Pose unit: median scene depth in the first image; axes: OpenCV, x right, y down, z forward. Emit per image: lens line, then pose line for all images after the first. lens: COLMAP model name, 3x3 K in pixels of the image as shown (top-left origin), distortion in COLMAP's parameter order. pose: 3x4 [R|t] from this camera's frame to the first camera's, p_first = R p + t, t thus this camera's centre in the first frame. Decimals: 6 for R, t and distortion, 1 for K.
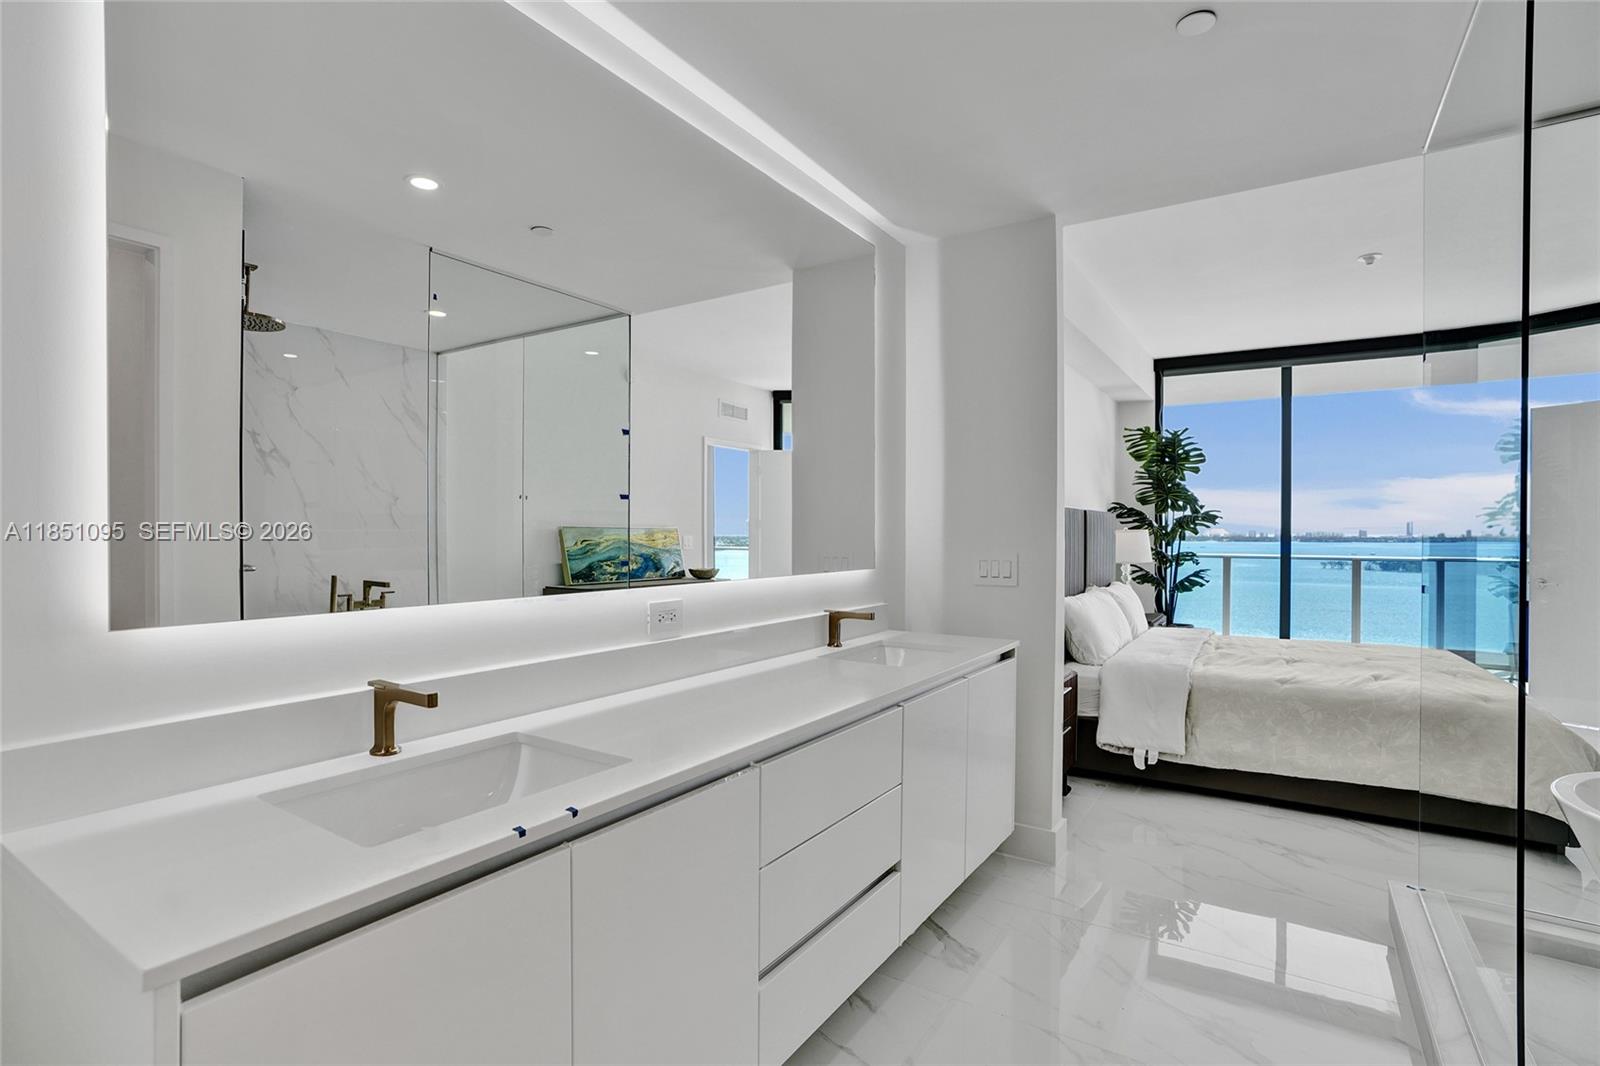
lens RADIAL K [[788.7, 0, 800.0], [0, 788.7, 533.0], [0, 0, 1]] dist [-0.002770, -0.000475]
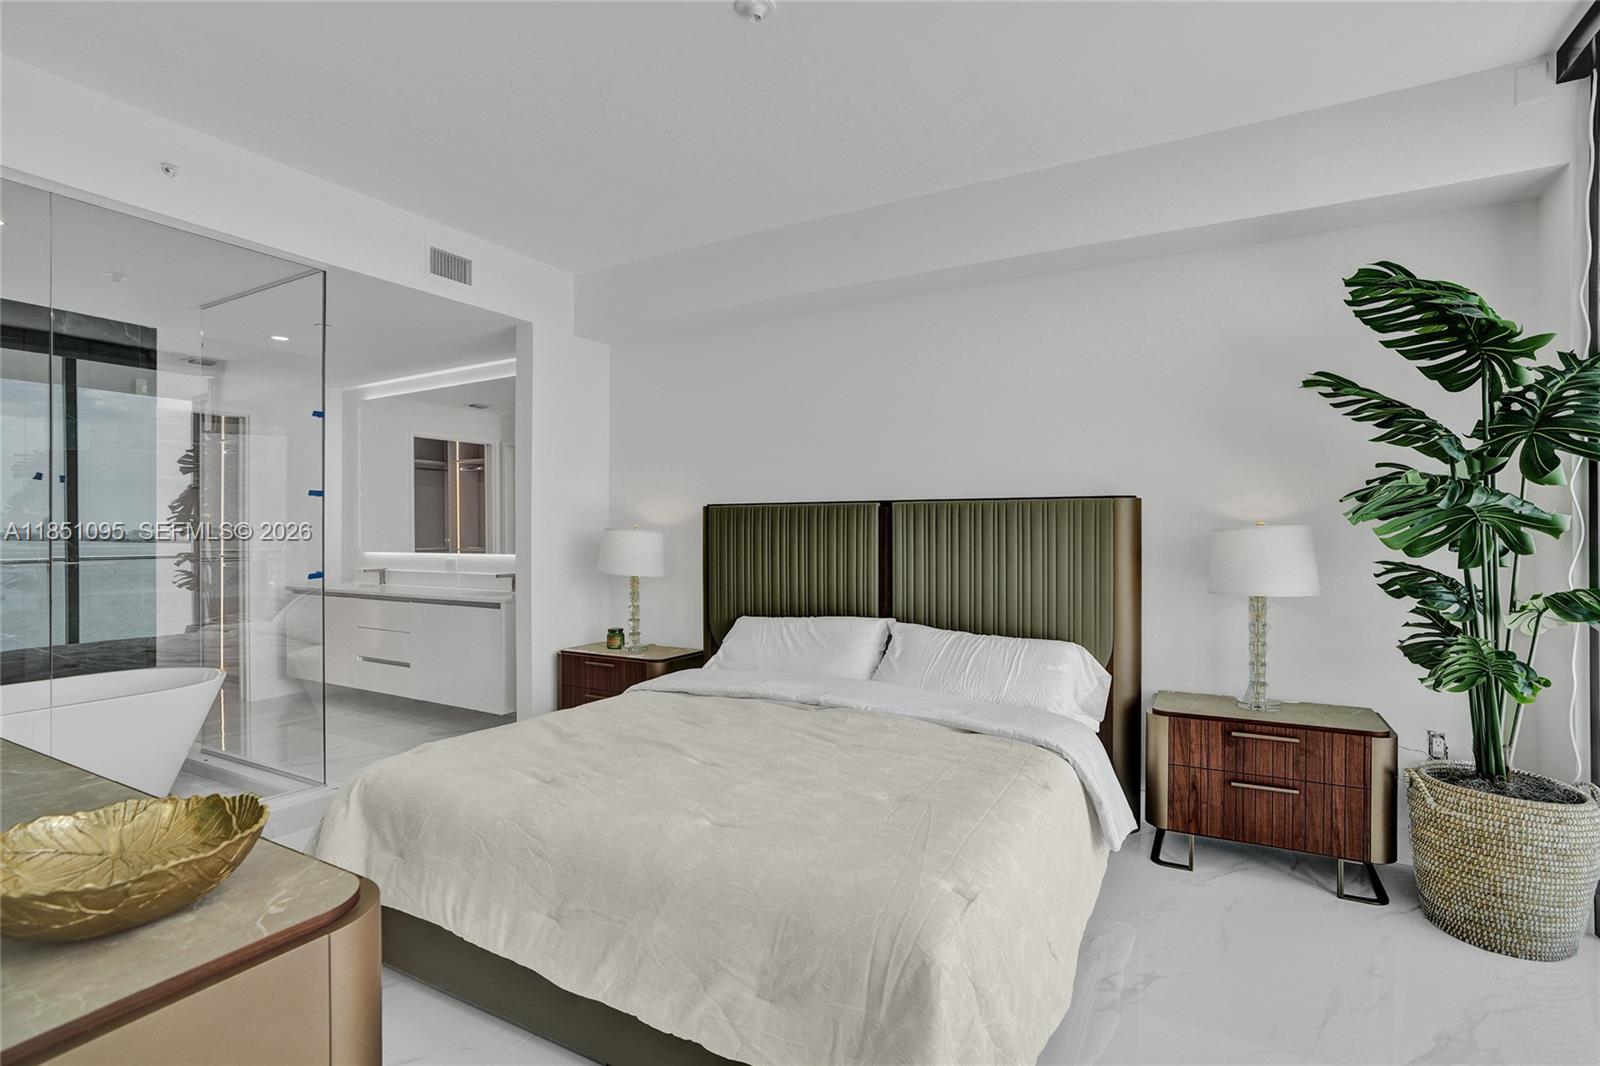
lens RADIAL K [[788.7, 0, 800.0], [0, 788.7, 533.0], [0, 0, 1]] dist [-0.002770, -0.000475]
pose [[-0.109155, -0.006403, 0.994004, -0.385990], [0.006630, 0.999952, 0.007169, -0.002002], [-0.994003, 0.007373, -0.109108, 0.205860]]
